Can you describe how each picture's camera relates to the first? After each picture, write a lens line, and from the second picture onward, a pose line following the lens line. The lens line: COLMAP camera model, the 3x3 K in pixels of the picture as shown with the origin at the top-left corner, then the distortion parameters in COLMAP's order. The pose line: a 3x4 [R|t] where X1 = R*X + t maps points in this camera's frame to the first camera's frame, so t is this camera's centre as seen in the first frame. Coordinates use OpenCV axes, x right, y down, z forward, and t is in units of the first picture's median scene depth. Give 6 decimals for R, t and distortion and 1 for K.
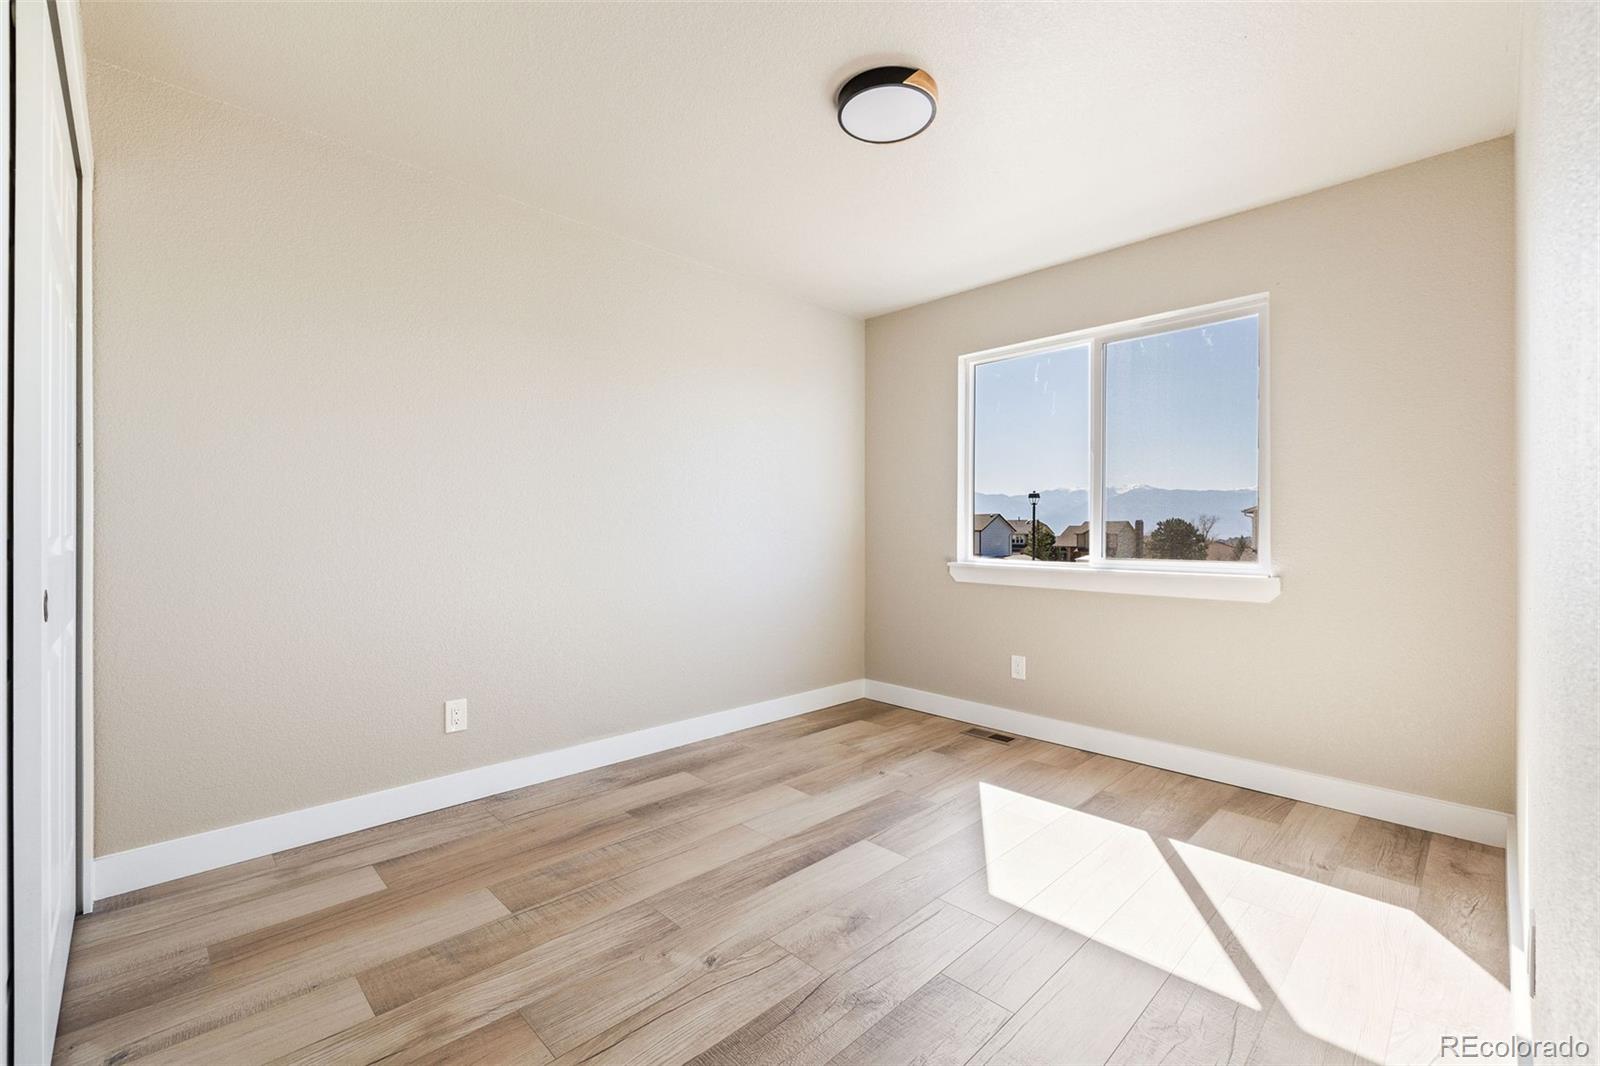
lens RADIAL K [[673.3, 0, 800.0], [0, 673.3, 533.0], [0, 0, 1]] dist [-0.000117, 0.000047]
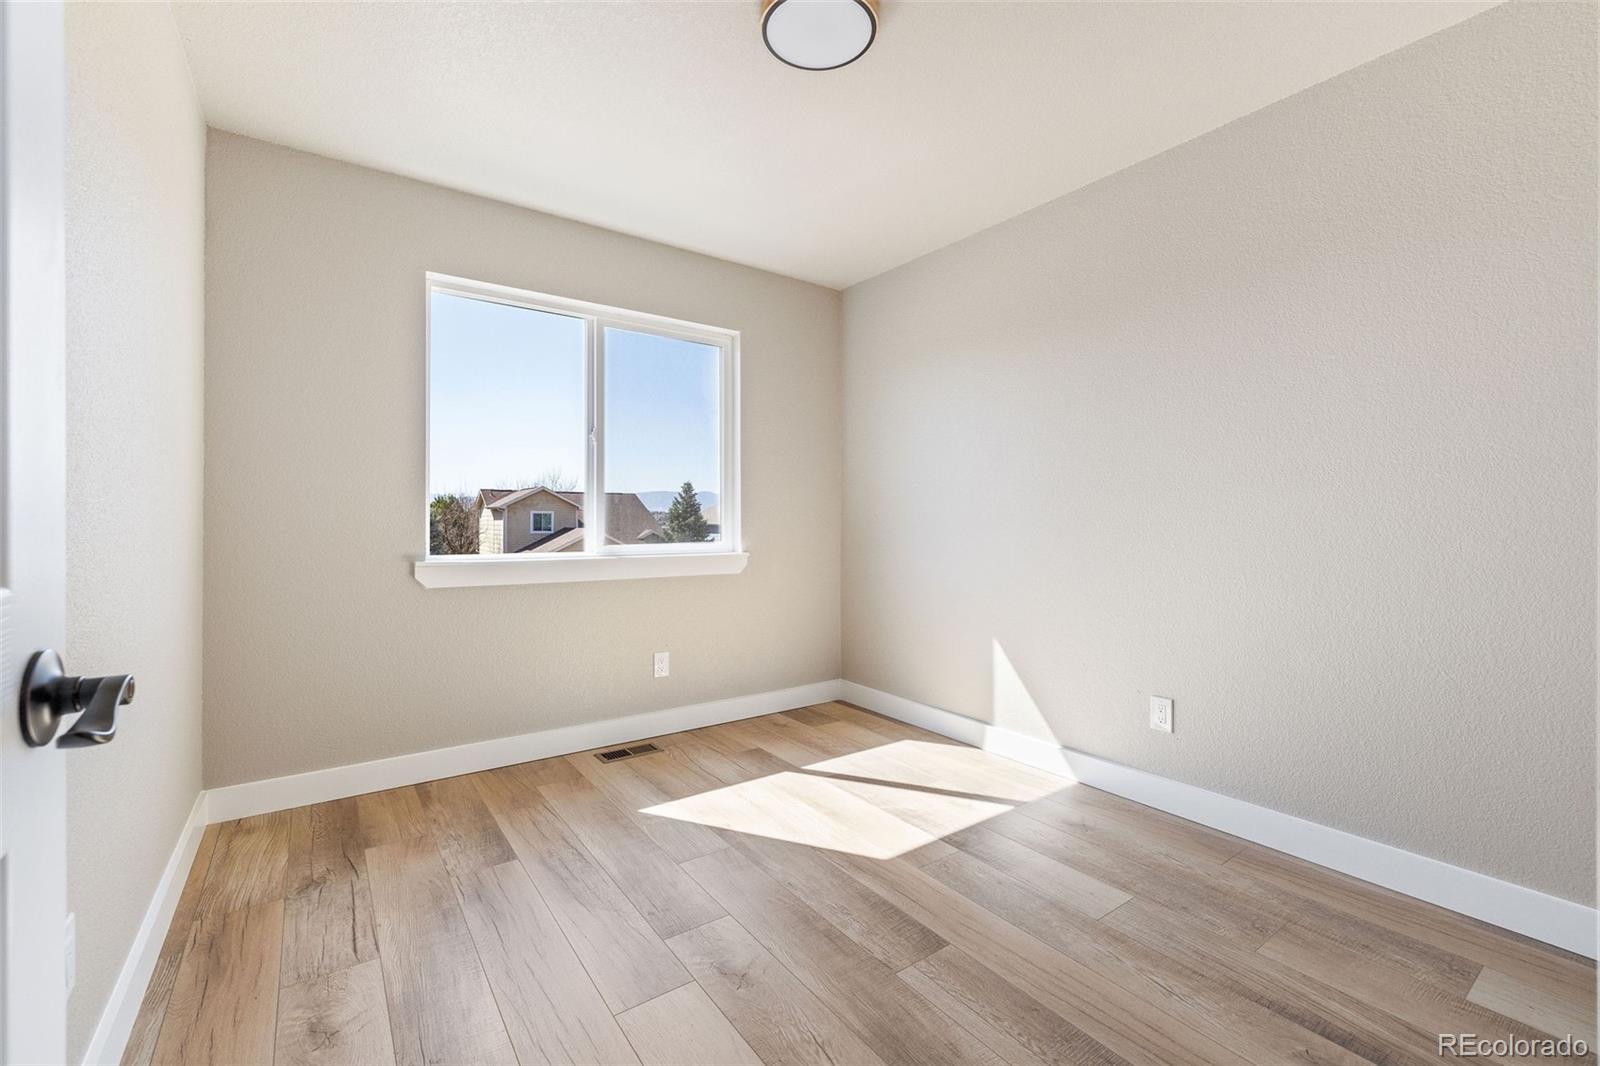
lens RADIAL K [[679.4, 0, 803.2], [0, 679.4, 520.5], [0, 0, 1]] dist [0.023284, 0.000053]
pose [[0.147391, -0.008157, 0.989045, -0.515256], [0.001299, 0.999967, 0.008054, -0.006464], [-0.989077, 0.000098, 0.147397, 0.613138]]
